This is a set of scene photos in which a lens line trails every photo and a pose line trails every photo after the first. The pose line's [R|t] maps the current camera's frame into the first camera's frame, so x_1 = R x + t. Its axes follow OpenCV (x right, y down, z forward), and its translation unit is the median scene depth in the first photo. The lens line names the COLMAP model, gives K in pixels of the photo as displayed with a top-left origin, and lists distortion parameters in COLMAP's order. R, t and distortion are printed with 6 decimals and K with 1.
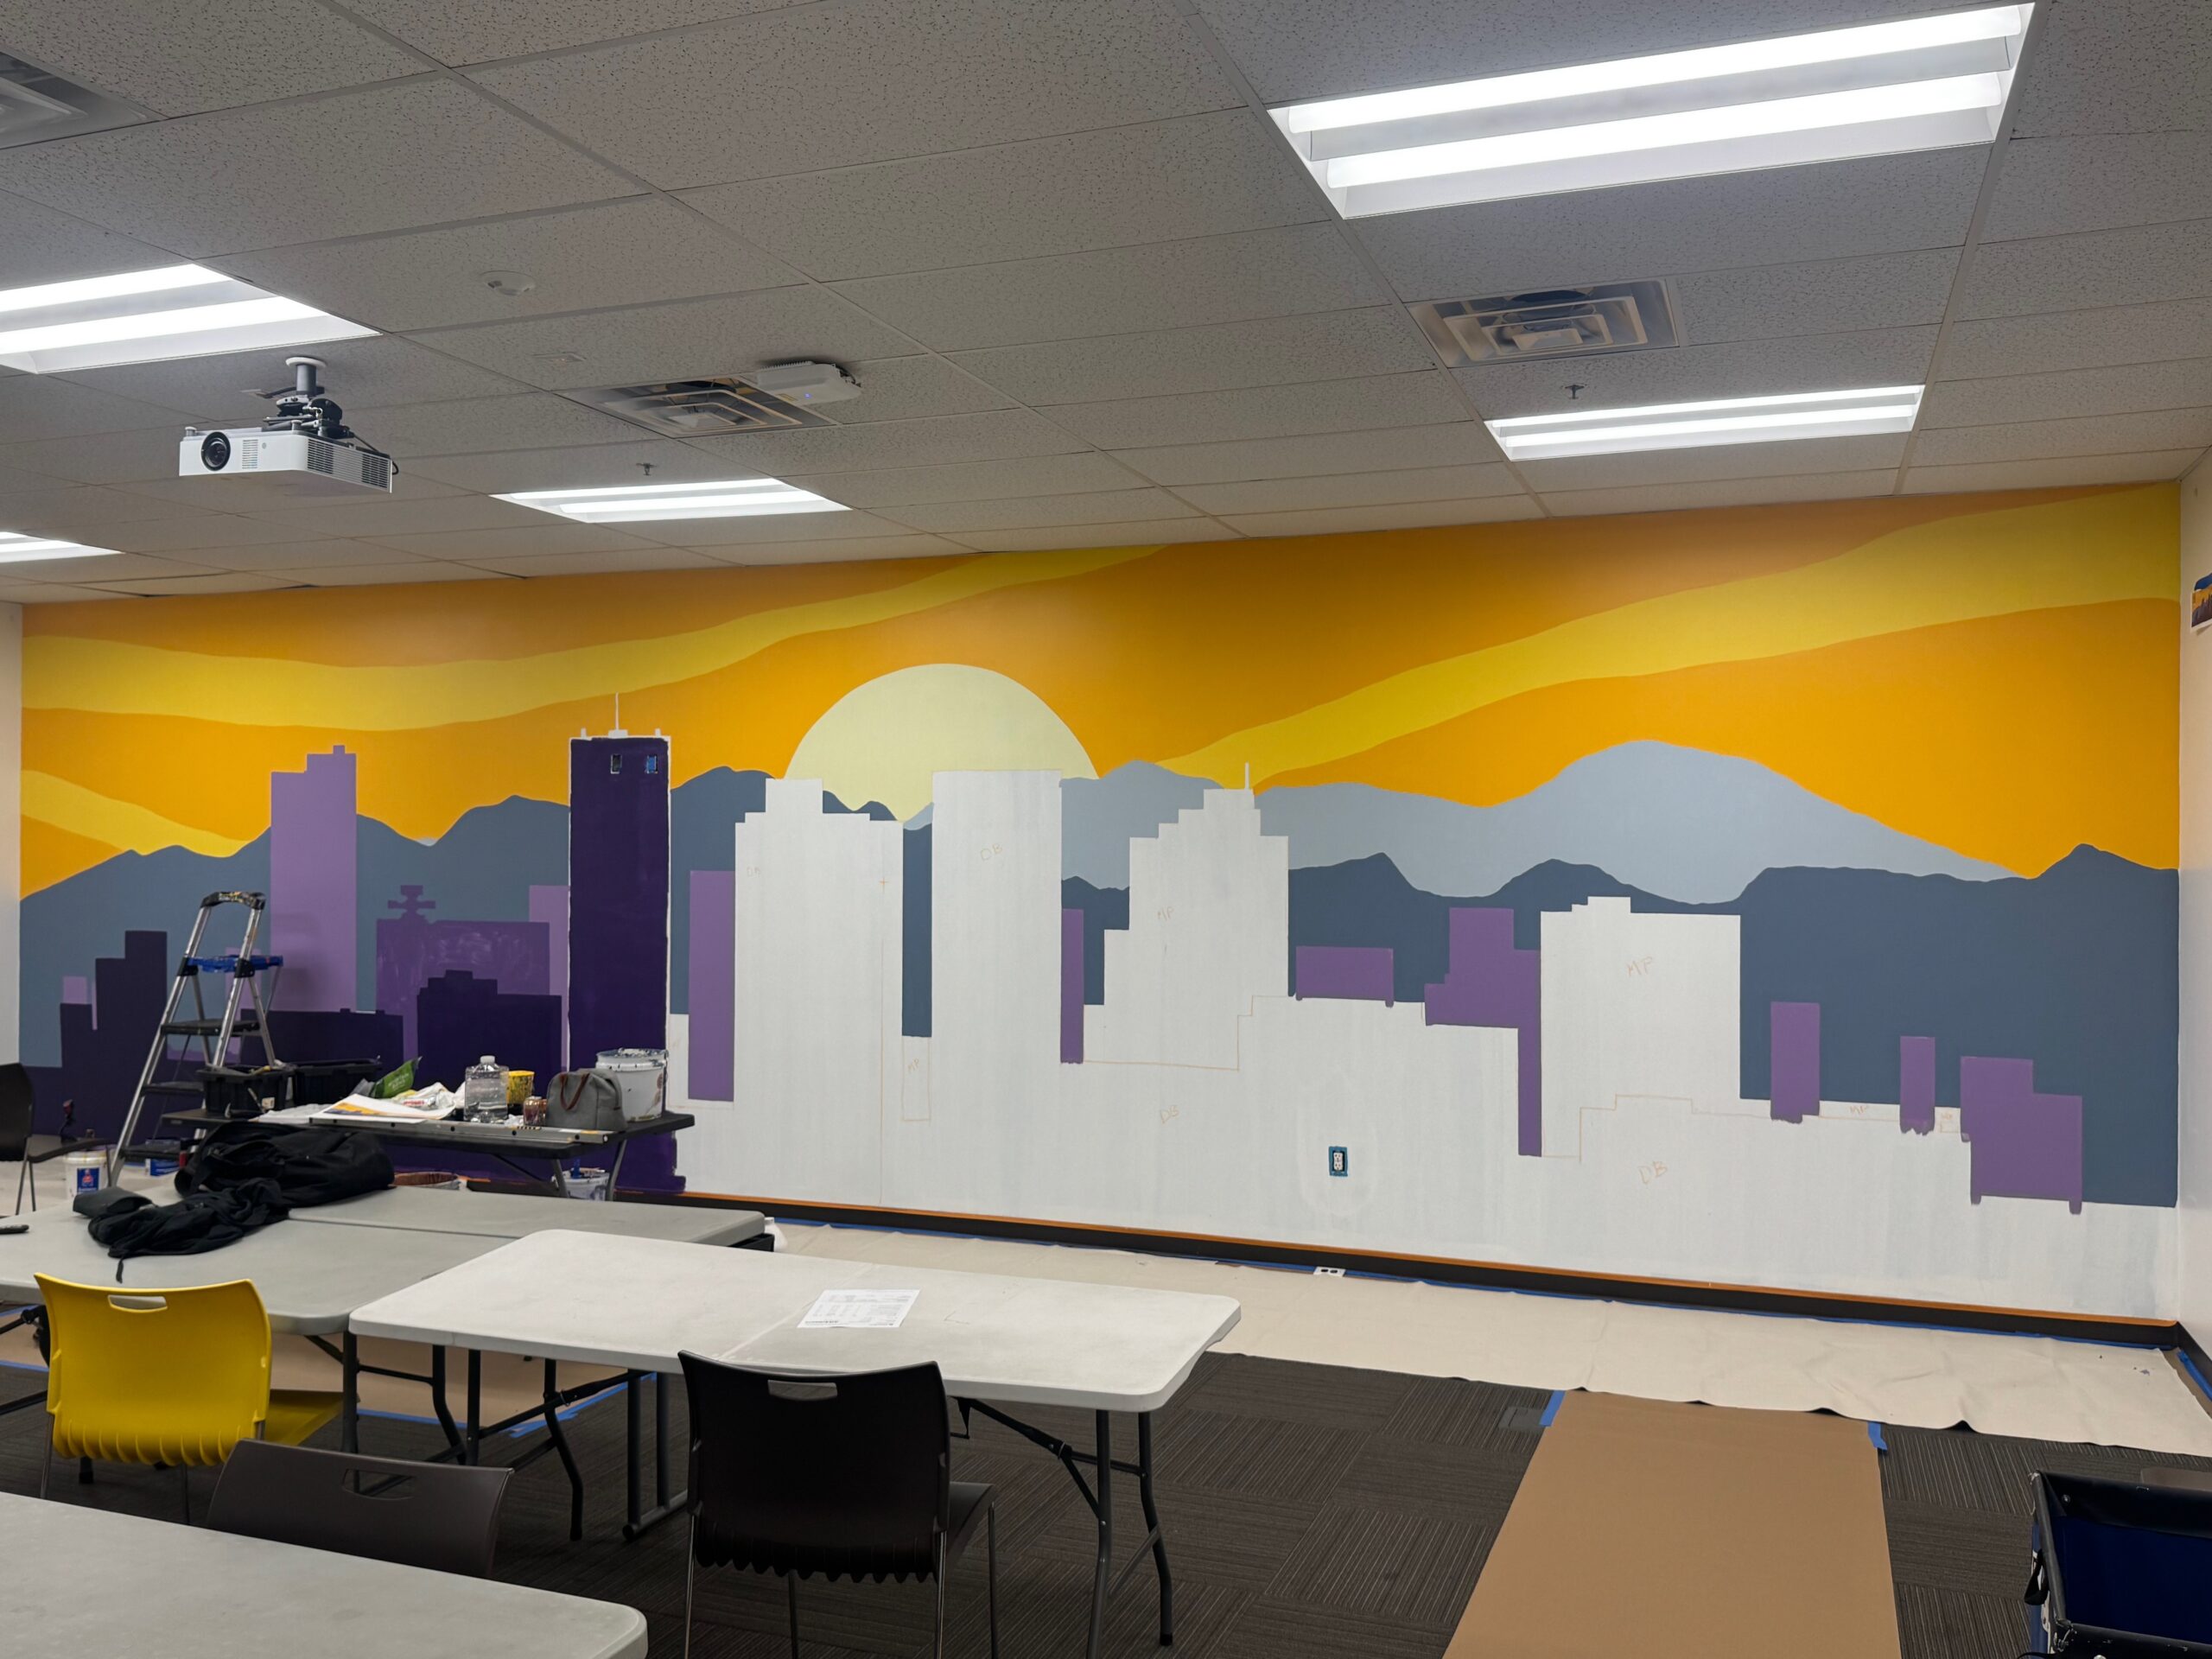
lens RADIAL K [[1790.4, 0, 1098.3], [0, 1790.4, 836.3], [0, 0, 1]] dist [0.162838, -0.259250]
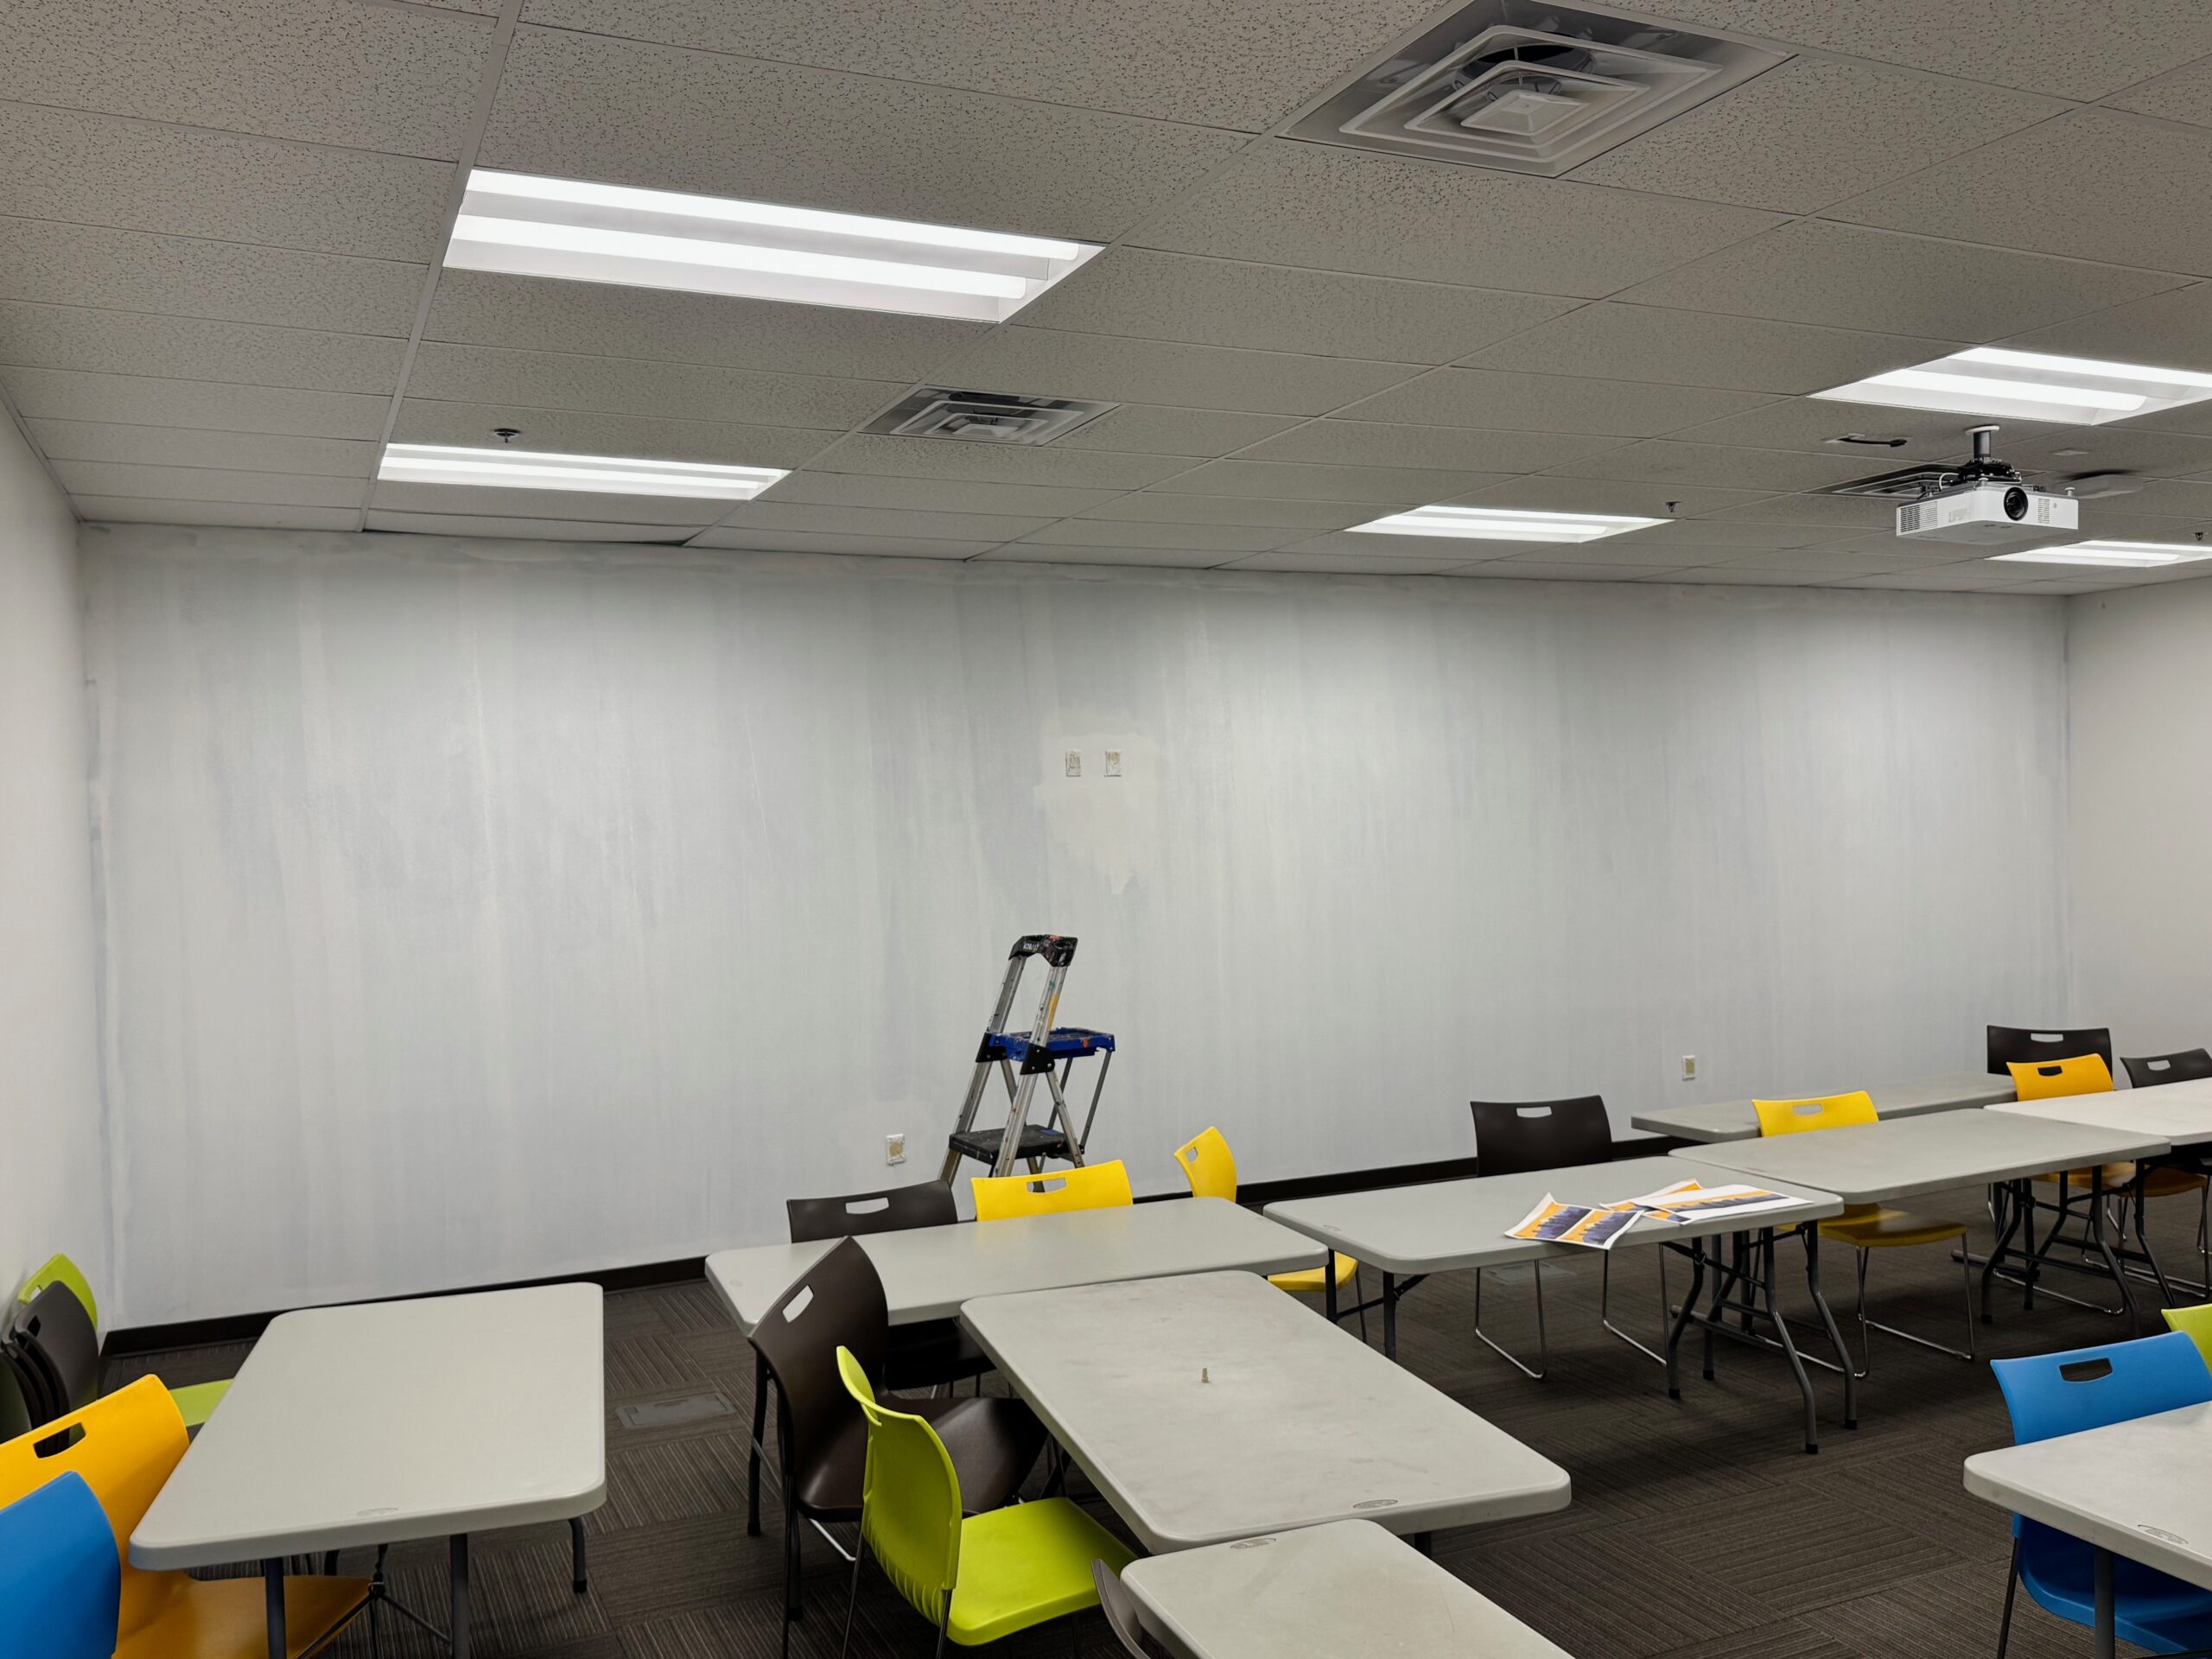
lens RADIAL K [[1794.0, 0, 1109.2], [0, 1794.0, 854.1], [0, 0, 1]] dist [0.228678, -0.470937]
pose [[0.695989, -0.040130, 0.716930, -1.242678], [0.025874, 0.999190, 0.030811, -0.028692], [-0.717586, -0.002895, 0.696464, 0.428459]]
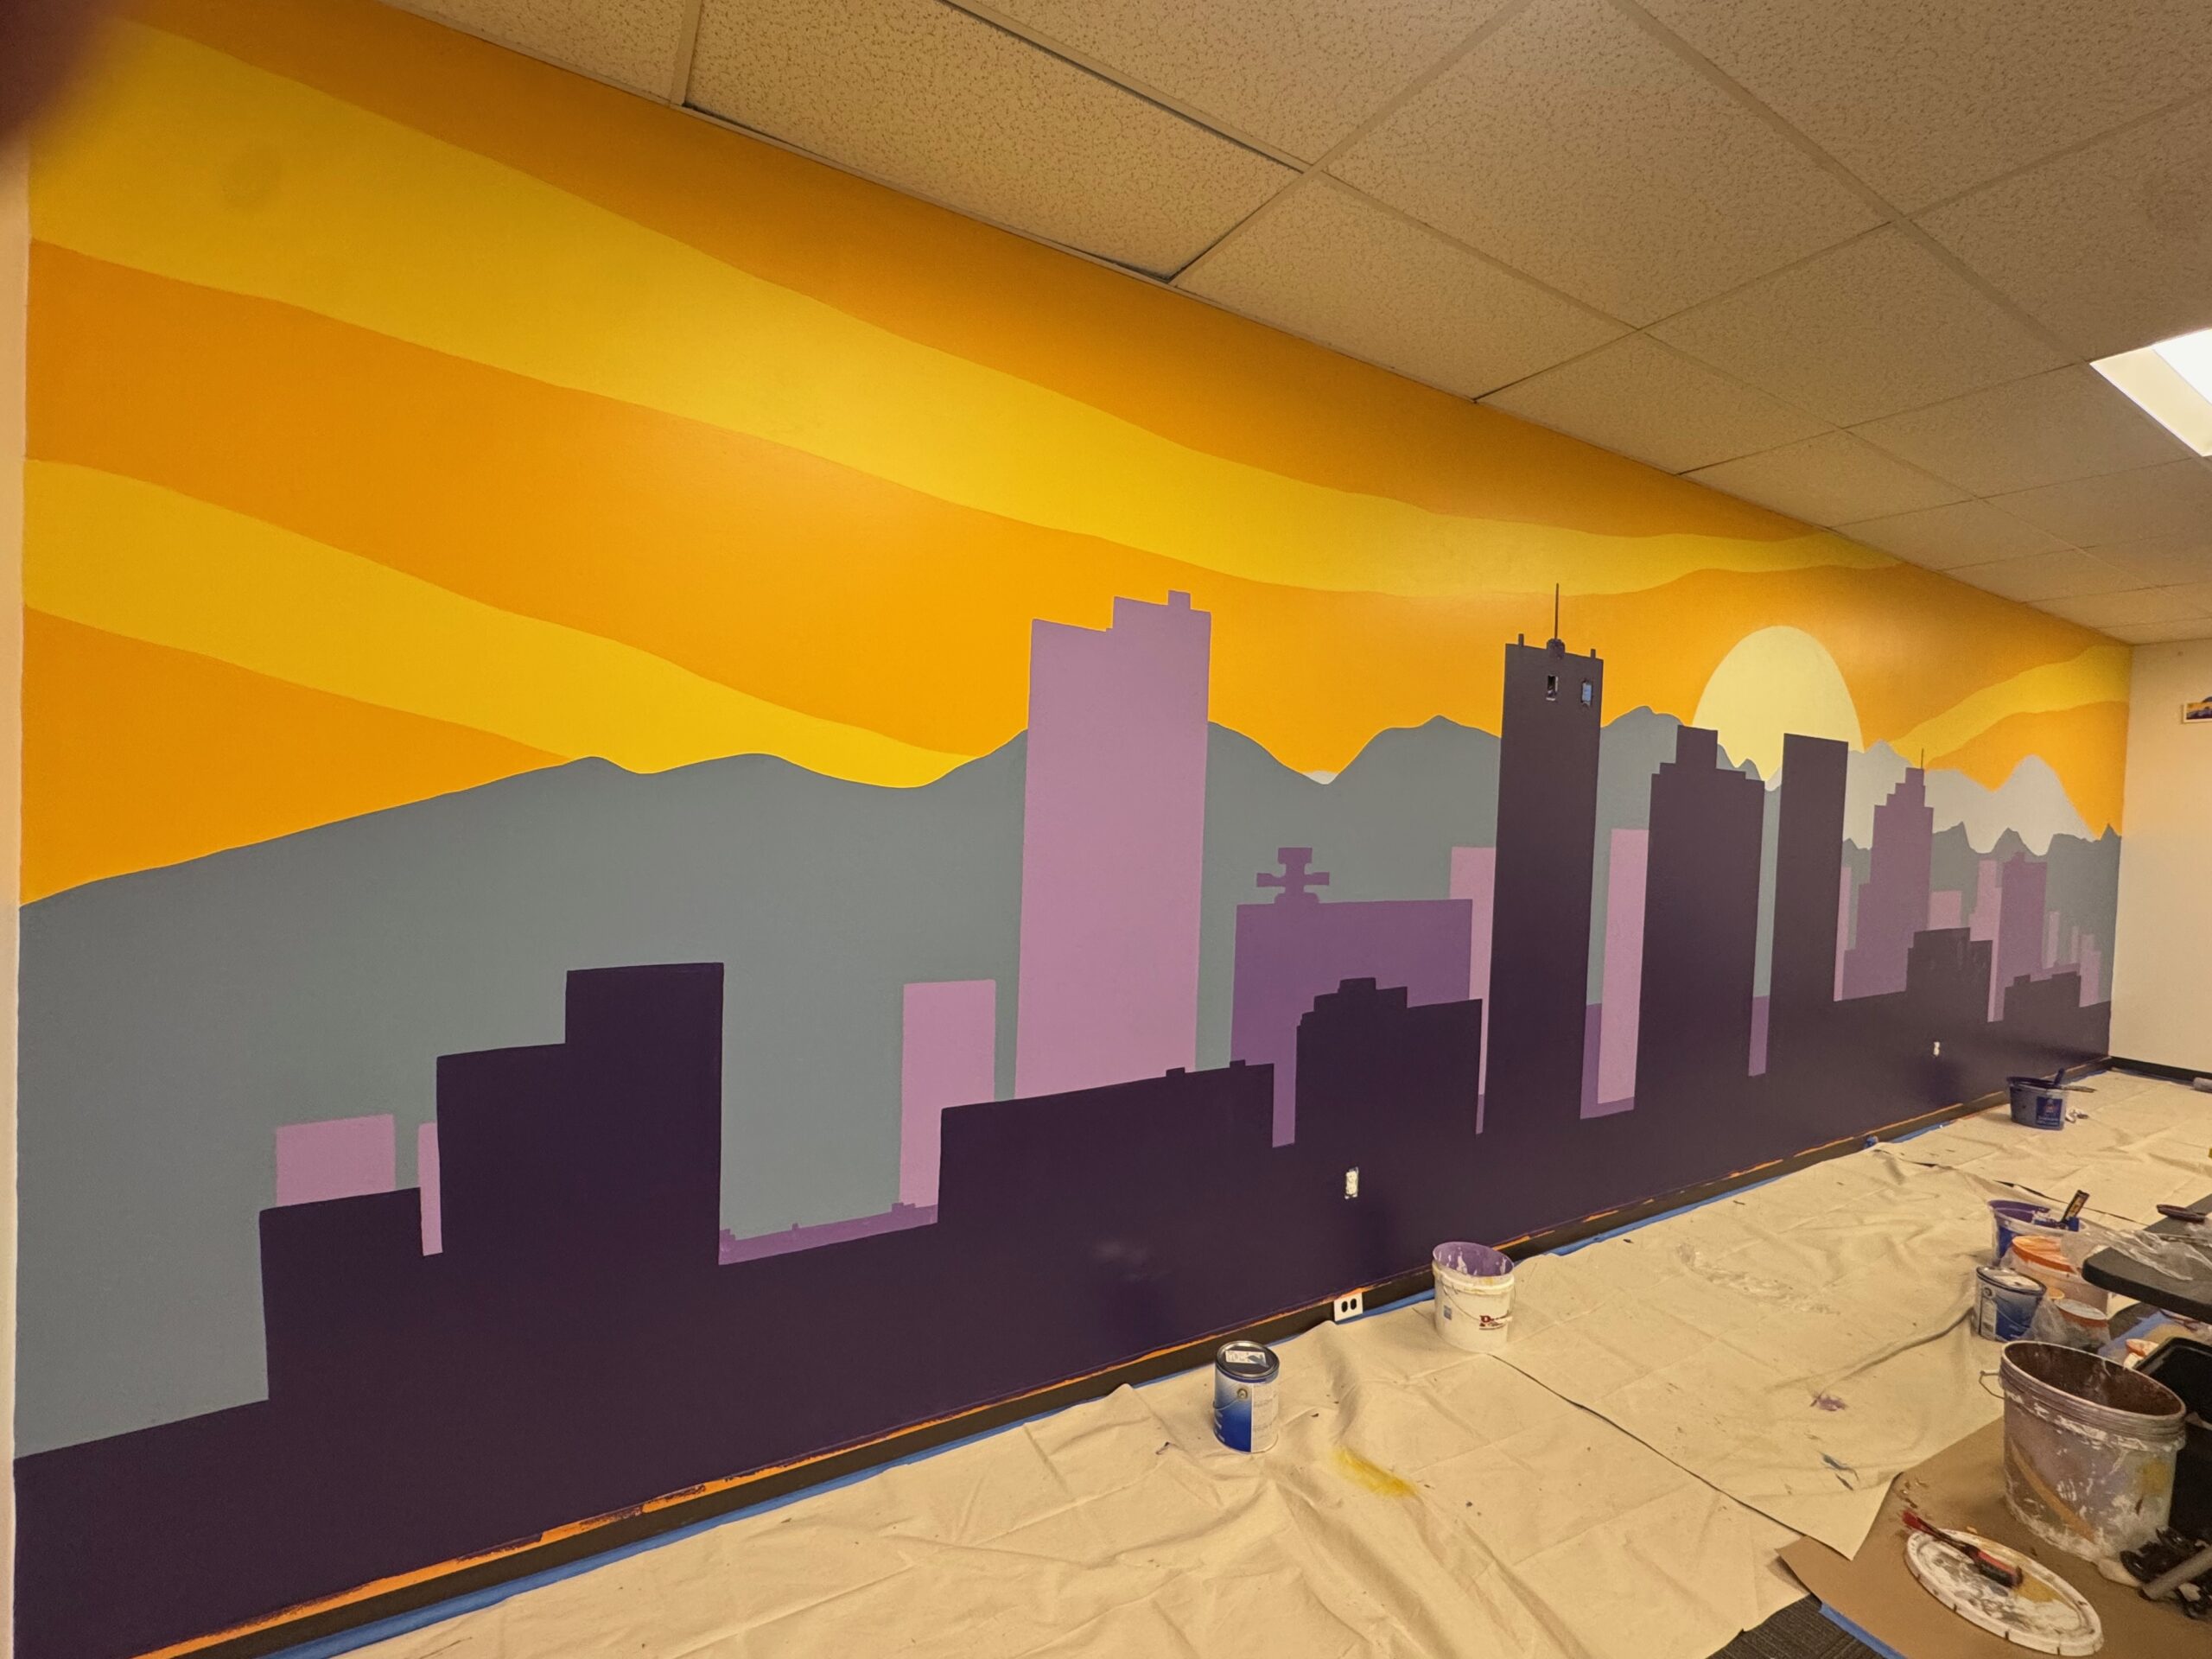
lens RADIAL K [[910.5, 0, 1088.7], [0, 910.5, 828.8], [0, 0, 1]] dist [0.020086, -0.009954]
pose [[0.636788, -0.001466, 0.771037, -0.909866], [-0.036227, 0.998837, 0.031819, 0.018711], [-0.770187, -0.048194, 0.635995, 1.196267]]
